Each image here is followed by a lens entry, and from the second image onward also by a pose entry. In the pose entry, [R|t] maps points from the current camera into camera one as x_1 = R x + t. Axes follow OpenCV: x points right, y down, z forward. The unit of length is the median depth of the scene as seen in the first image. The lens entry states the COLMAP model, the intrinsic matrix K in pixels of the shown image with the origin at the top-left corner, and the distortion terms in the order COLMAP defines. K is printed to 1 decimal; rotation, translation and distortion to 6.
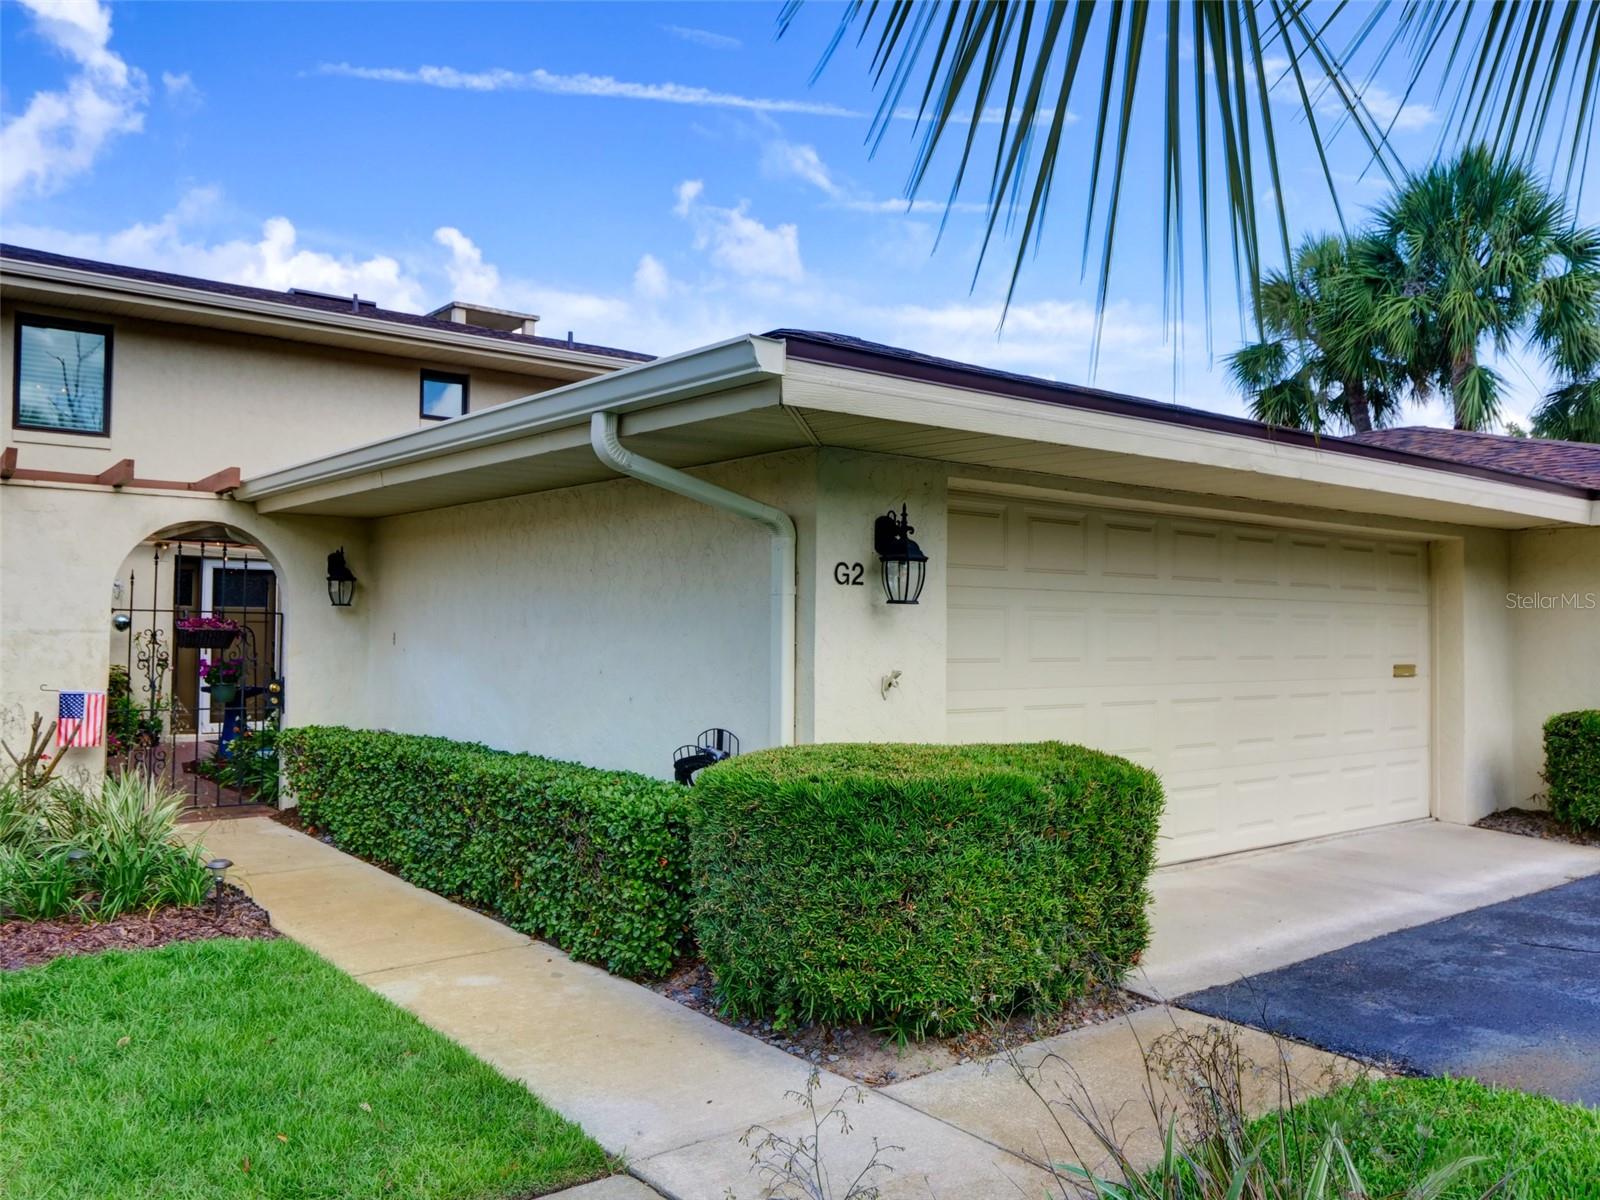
lens RADIAL K [[1245.3, 0, 800.0], [0, 1245.3, 600.0], [0, 0, 1]] dist [0.001876, 0.000609]
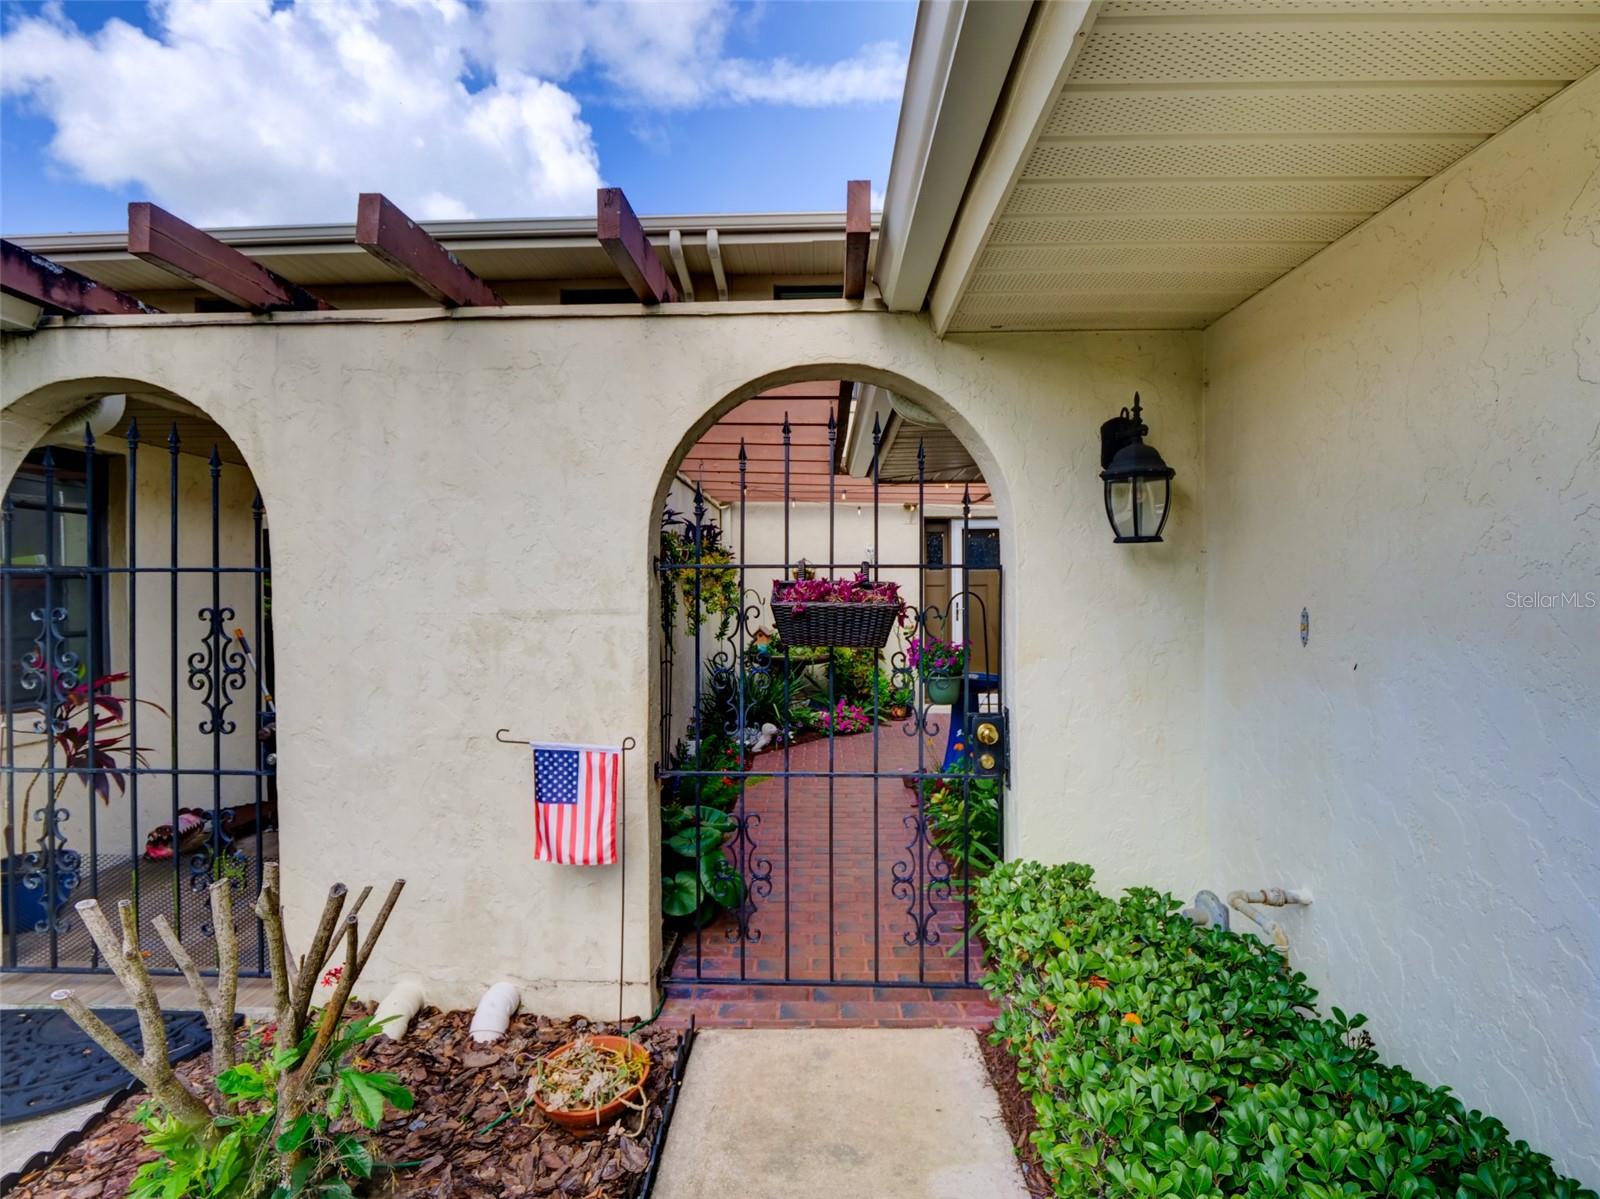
lens RADIAL K [[782.0, 0, 801.8], [0, 782.0, 597.4], [0, 0, 1]] dist [-0.011510, -0.000001]
pose [[0.764286, -0.007739, -0.644831, -0.298790], [0.028166, 0.999374, 0.021390, 0.013905], [0.644262, -0.034510, 0.764026, 0.763666]]
